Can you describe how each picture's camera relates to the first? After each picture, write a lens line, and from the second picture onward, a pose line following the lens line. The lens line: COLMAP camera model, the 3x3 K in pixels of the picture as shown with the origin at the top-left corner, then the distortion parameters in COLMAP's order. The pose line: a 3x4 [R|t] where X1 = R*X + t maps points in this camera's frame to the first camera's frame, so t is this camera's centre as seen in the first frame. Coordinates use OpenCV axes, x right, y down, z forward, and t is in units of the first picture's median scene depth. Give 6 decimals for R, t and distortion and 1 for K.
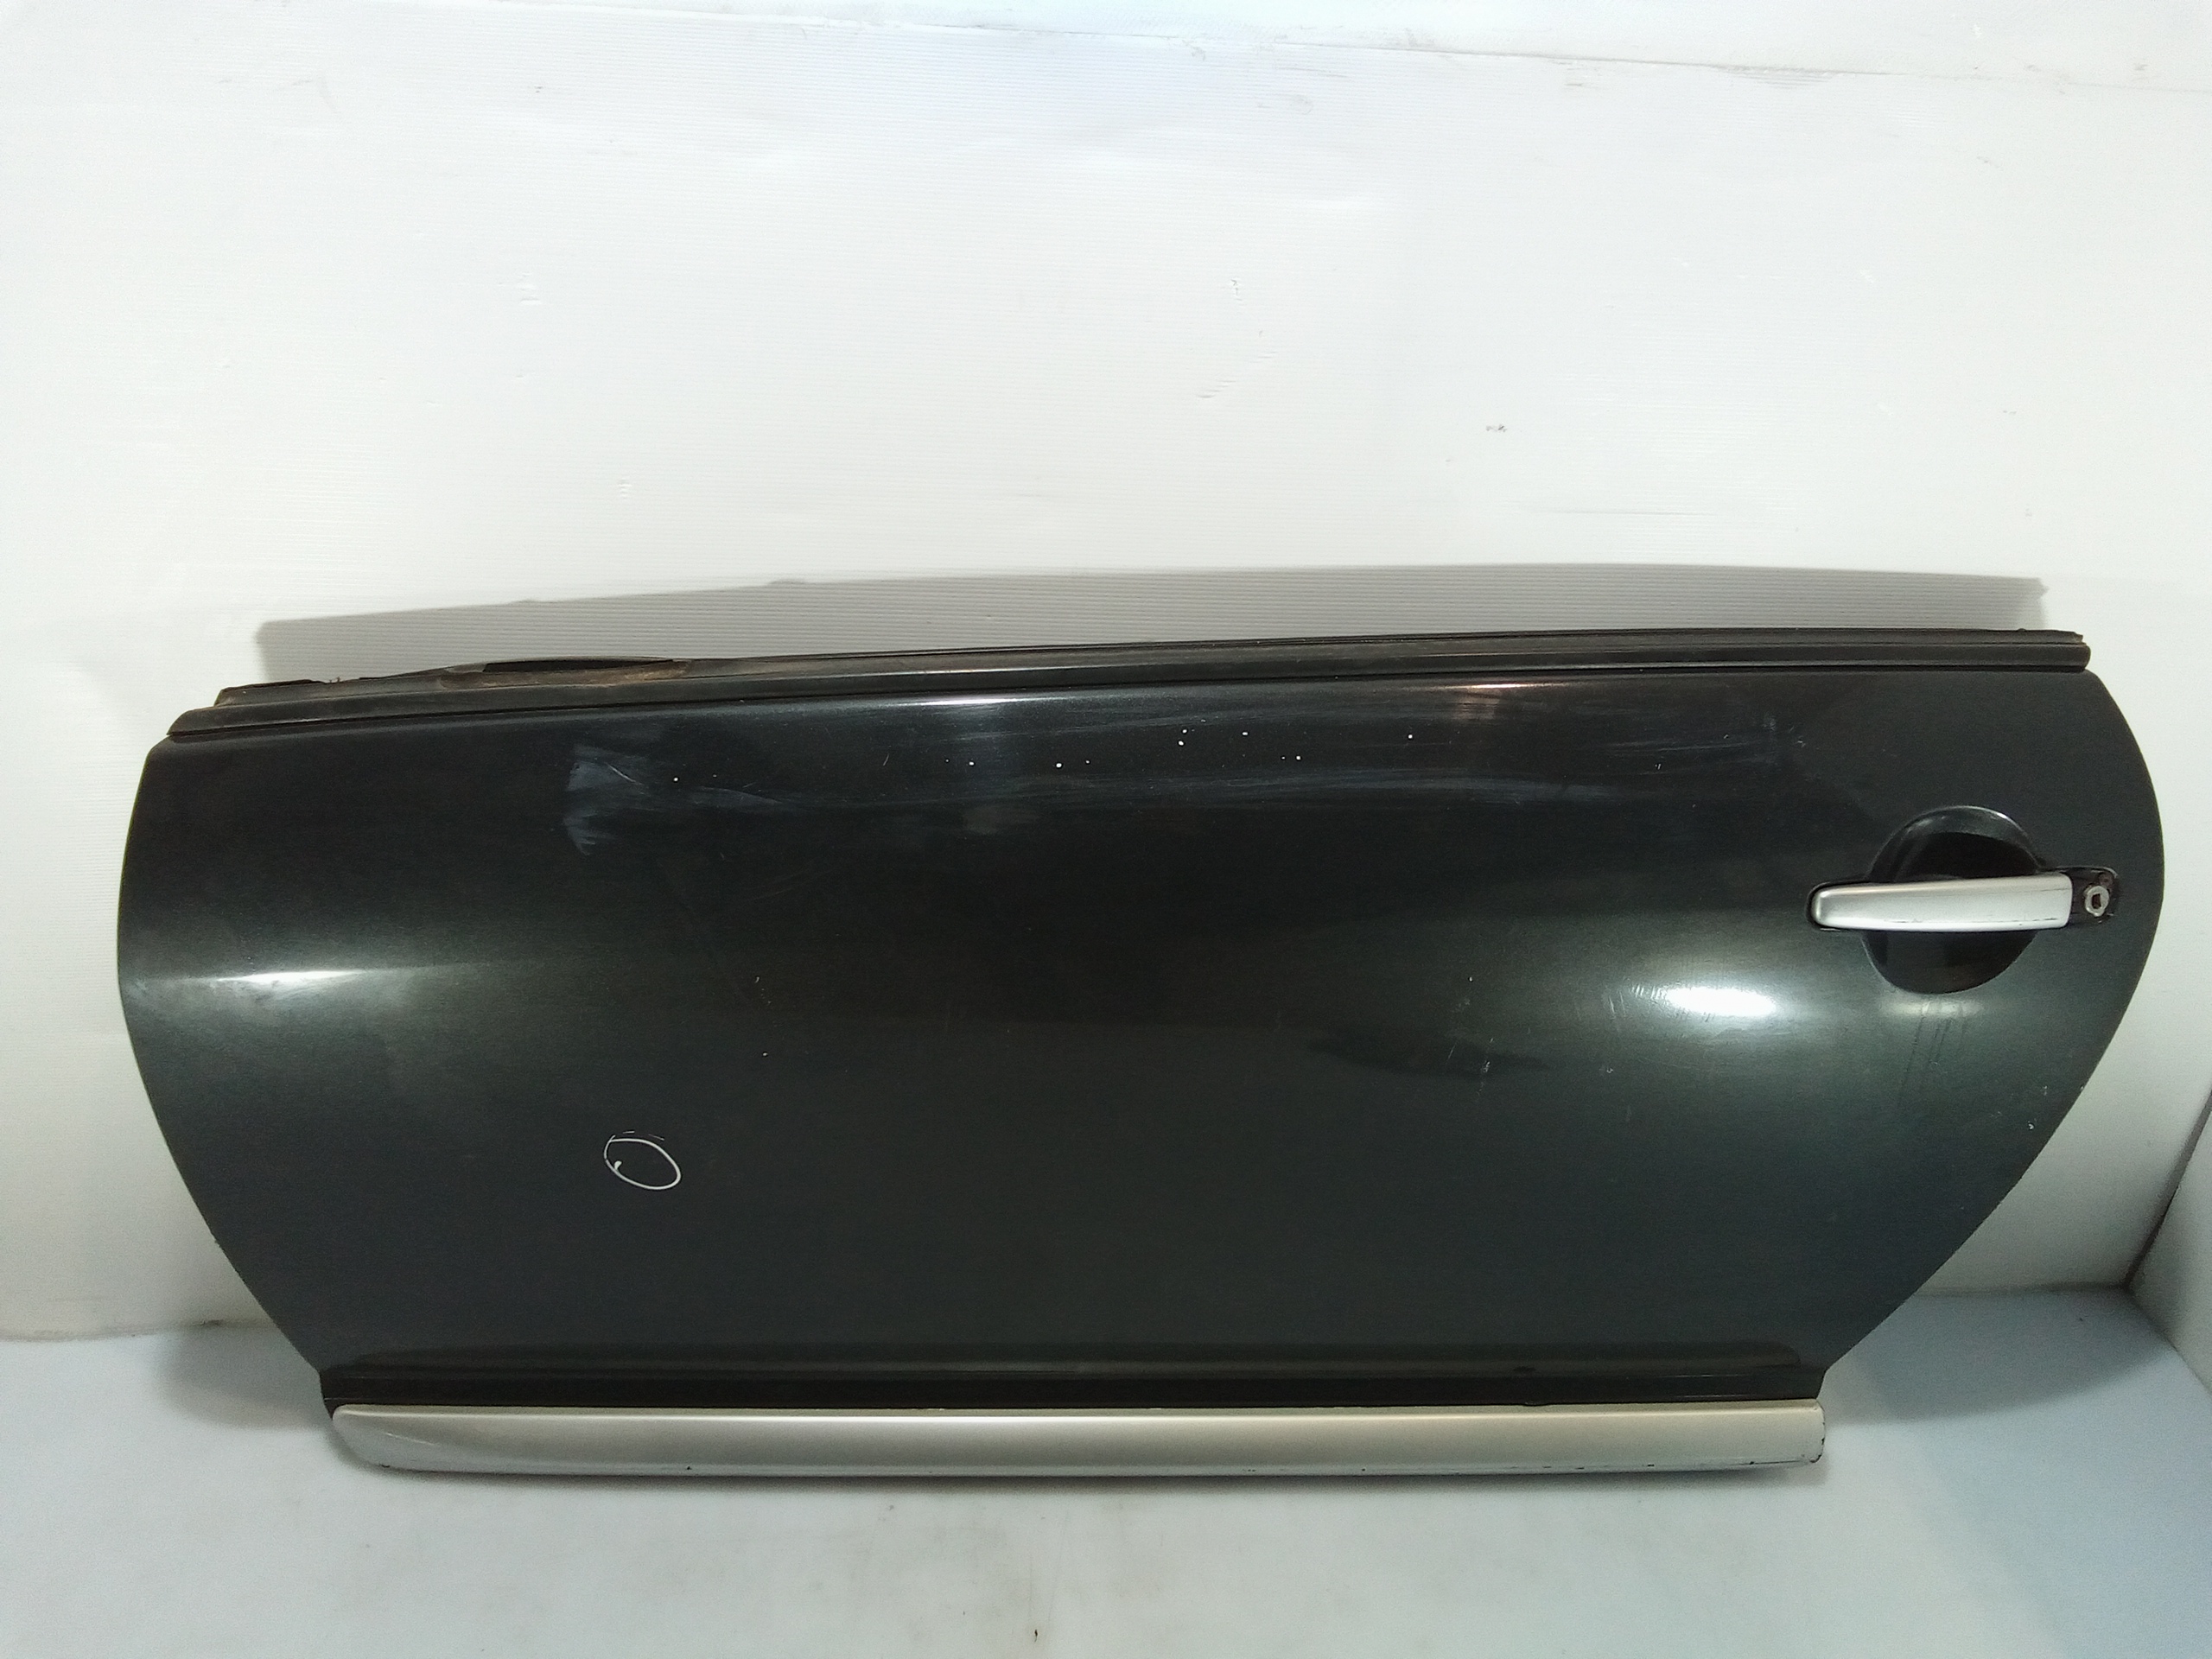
lens RADIAL K [[1543.3, 0, 1163.4], [0, 1543.3, 859.5], [0, 0, 1]] dist [0.062990, -0.104418]
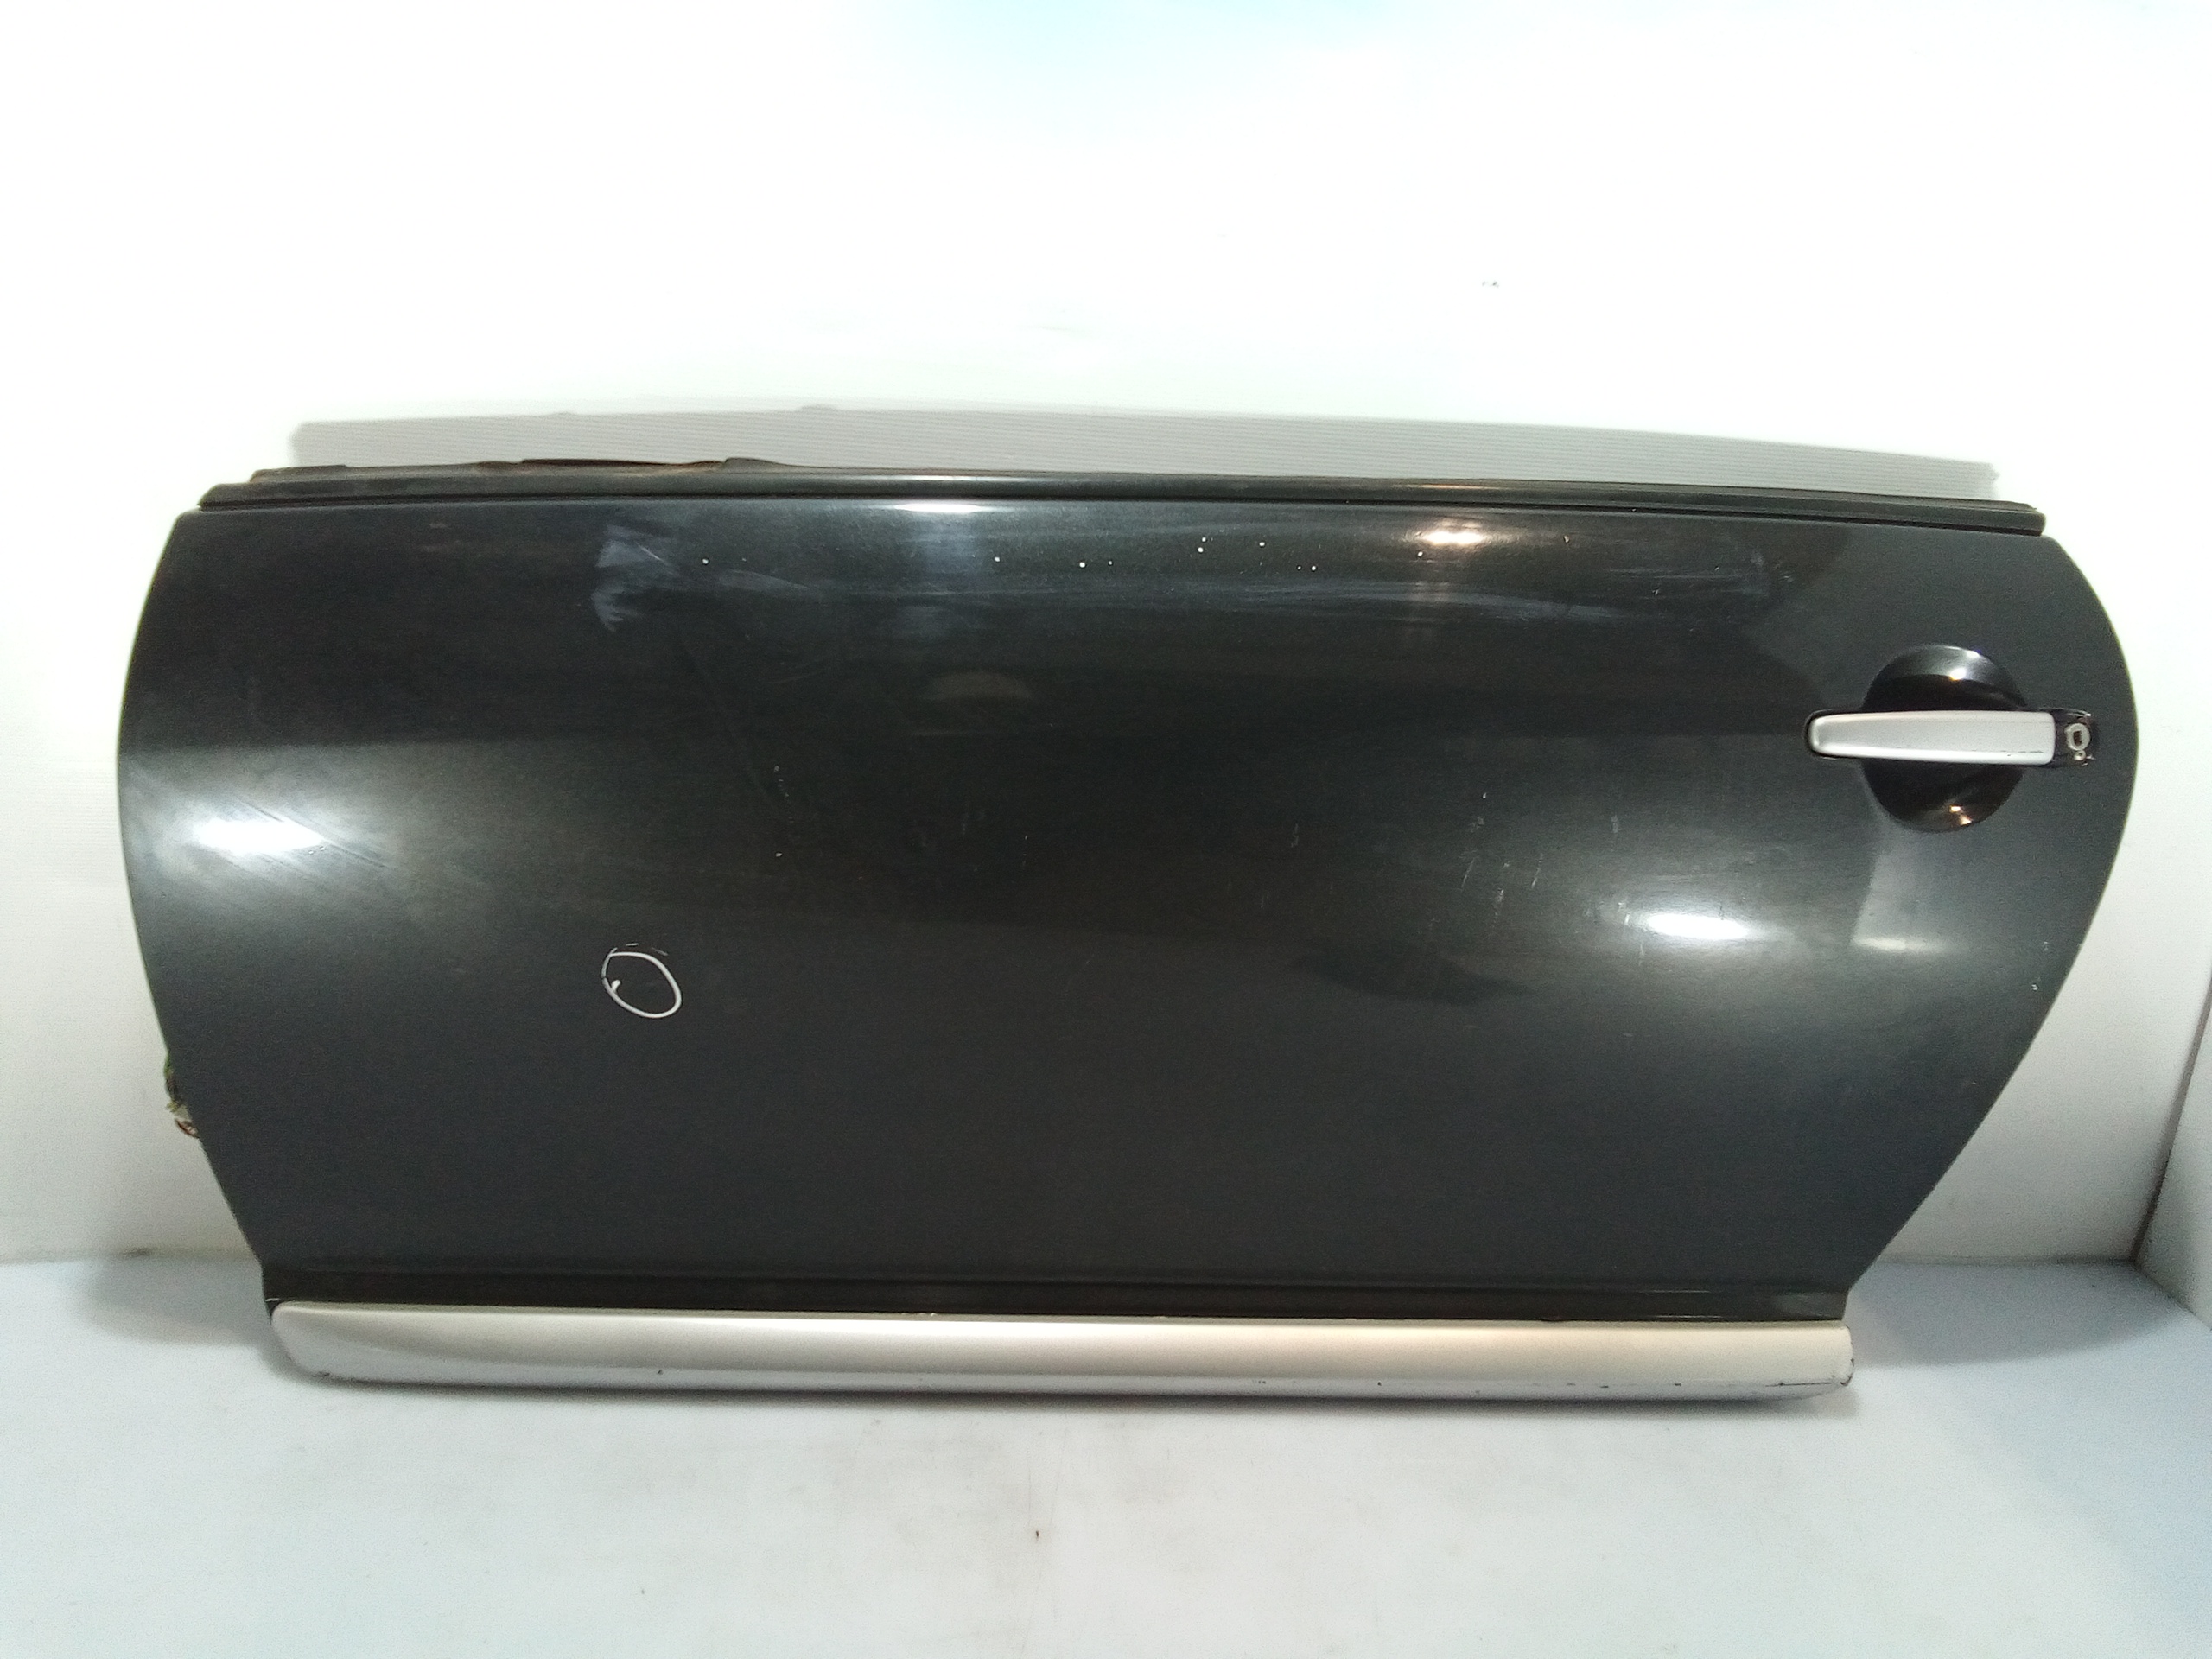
lens RADIAL K [[1543.3, 0, 1163.4], [0, 1543.3, 859.5], [0, 0, 1]] dist [0.062990, -0.104418]
pose [[0.999019, 0.004867, 0.044021, -0.055293], [0.003207, 0.983384, -0.181510, 0.302149], [-0.044173, 0.181473, 0.982403, 0.024674]]
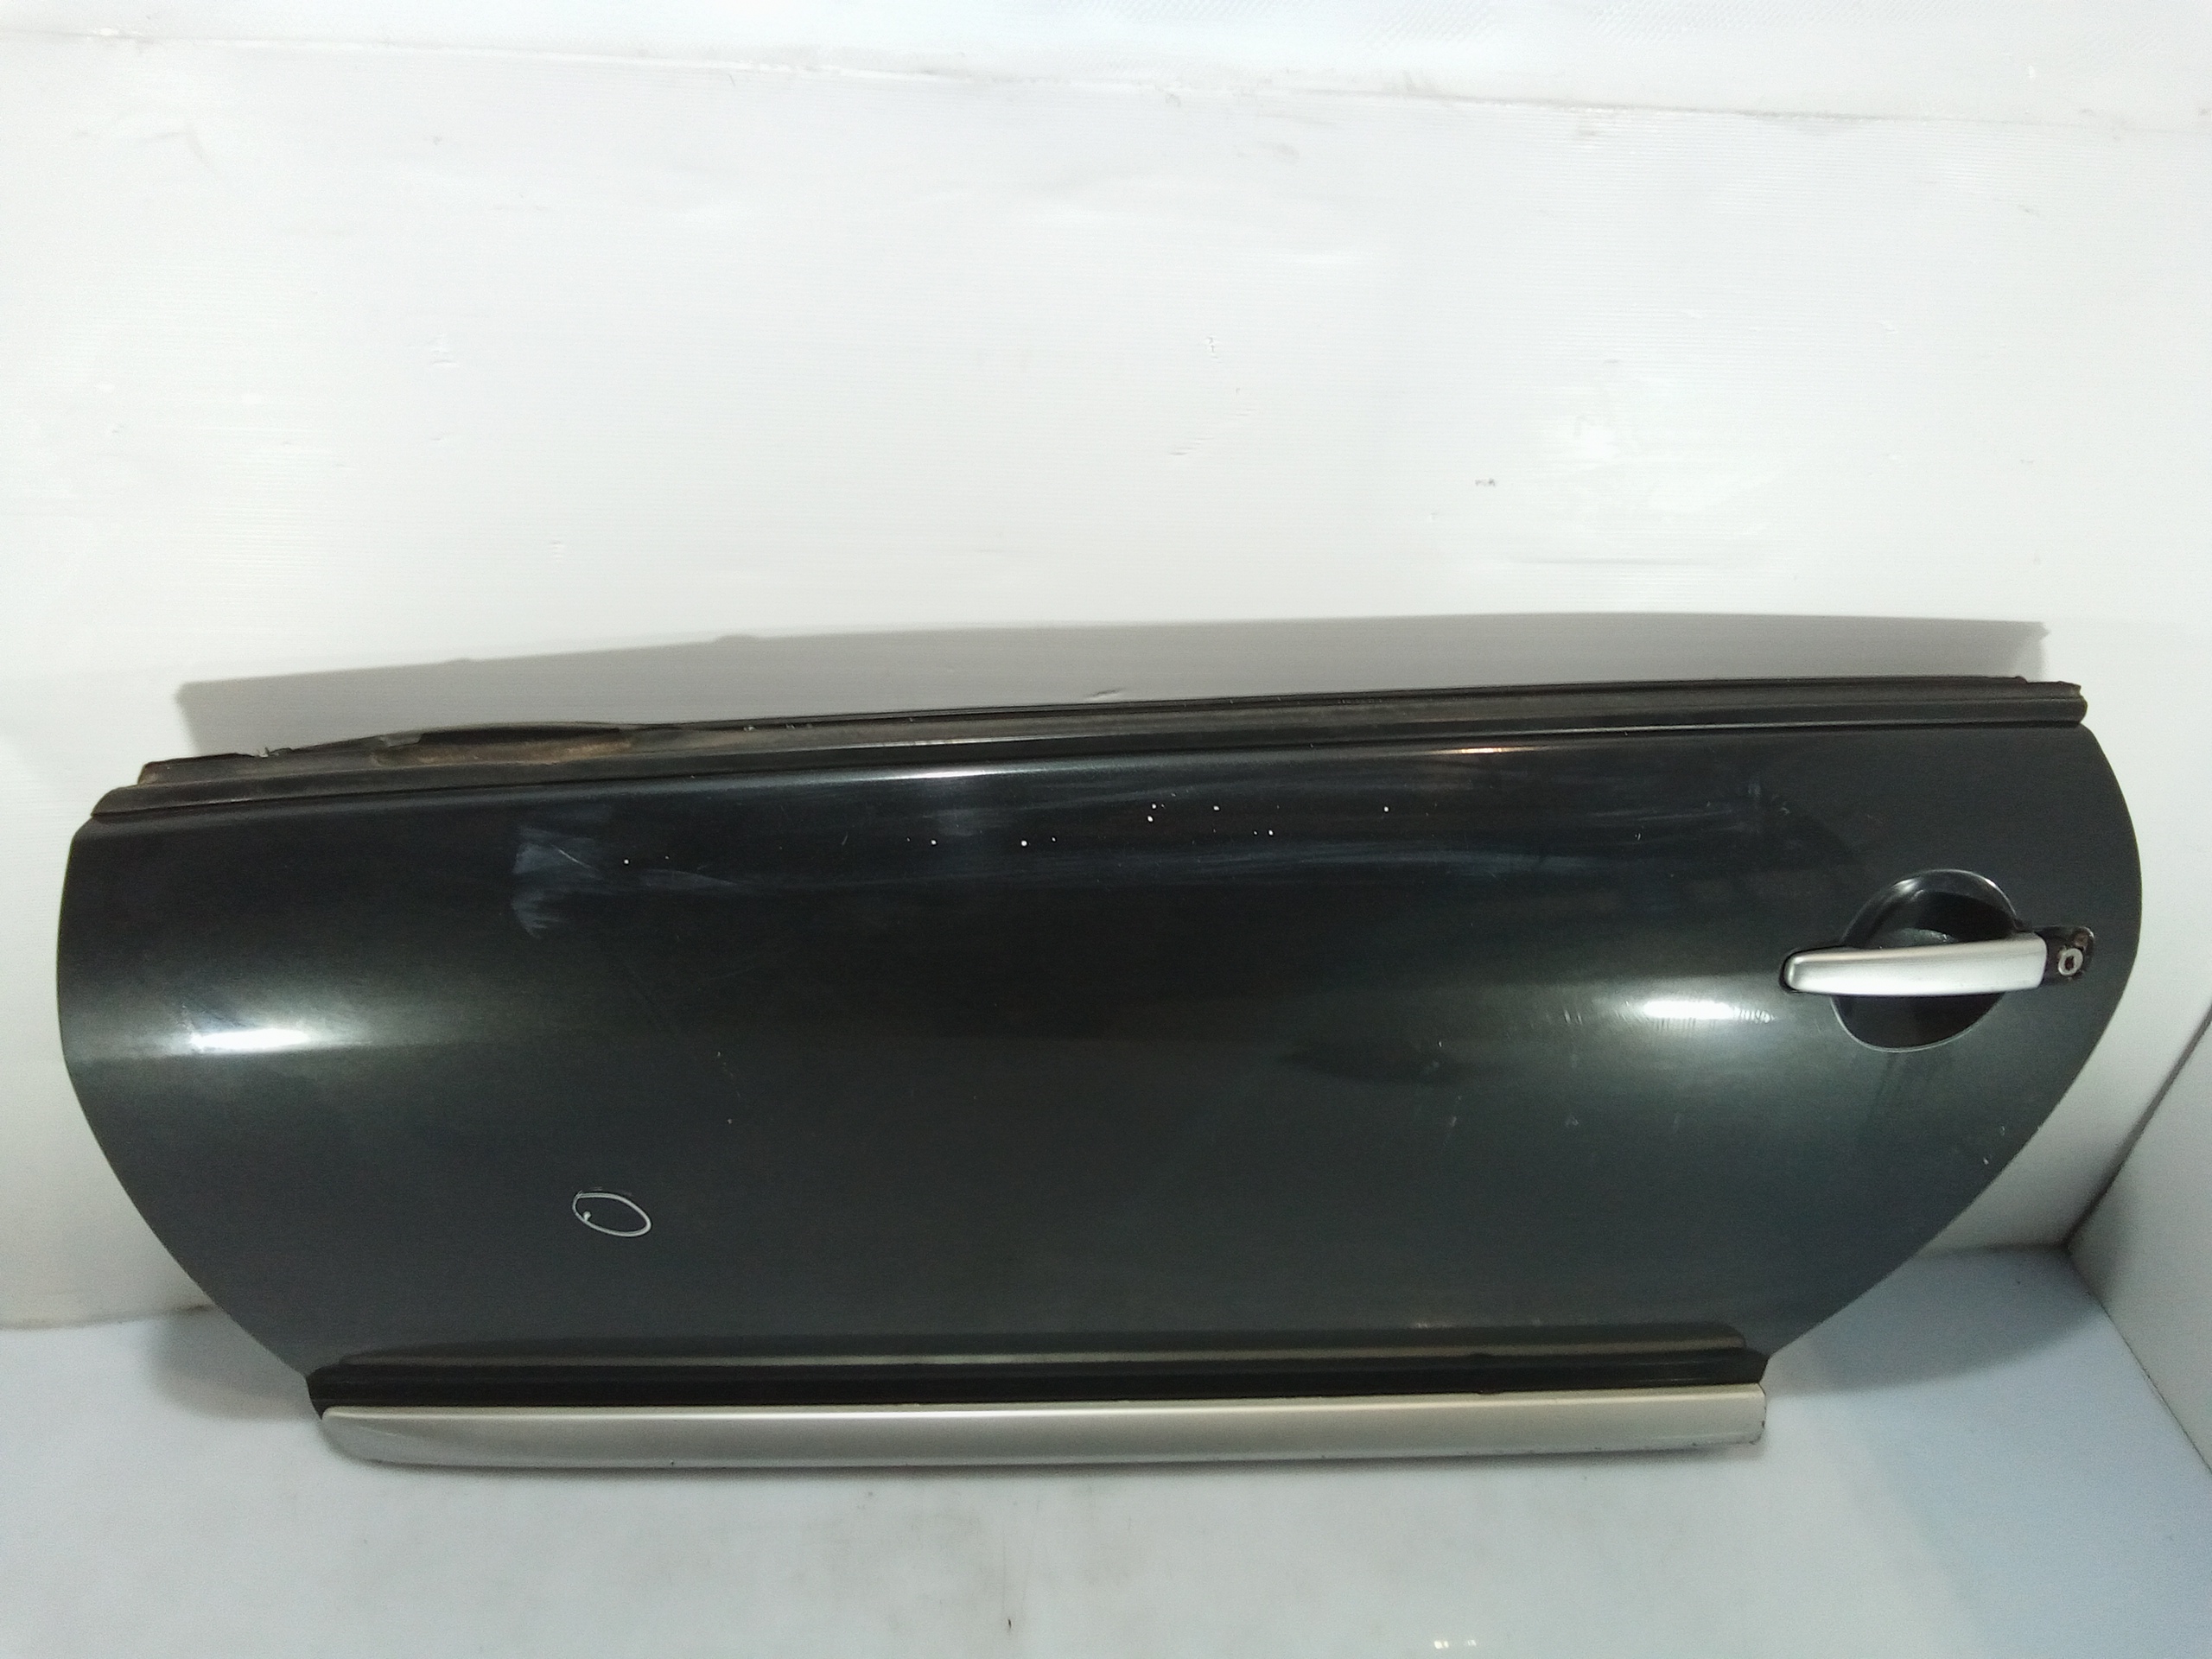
lens RADIAL K [[1523.3, 0, 1171.9], [0, 1523.3, 872.3], [0, 0, 1]] dist [0.061714, -0.092816]
pose [[0.999839, 0.006710, 0.016644, 0.008838], [-0.009045, 0.989473, 0.144433, -0.173284], [-0.015499, -0.144561, 0.989375, 0.045574]]
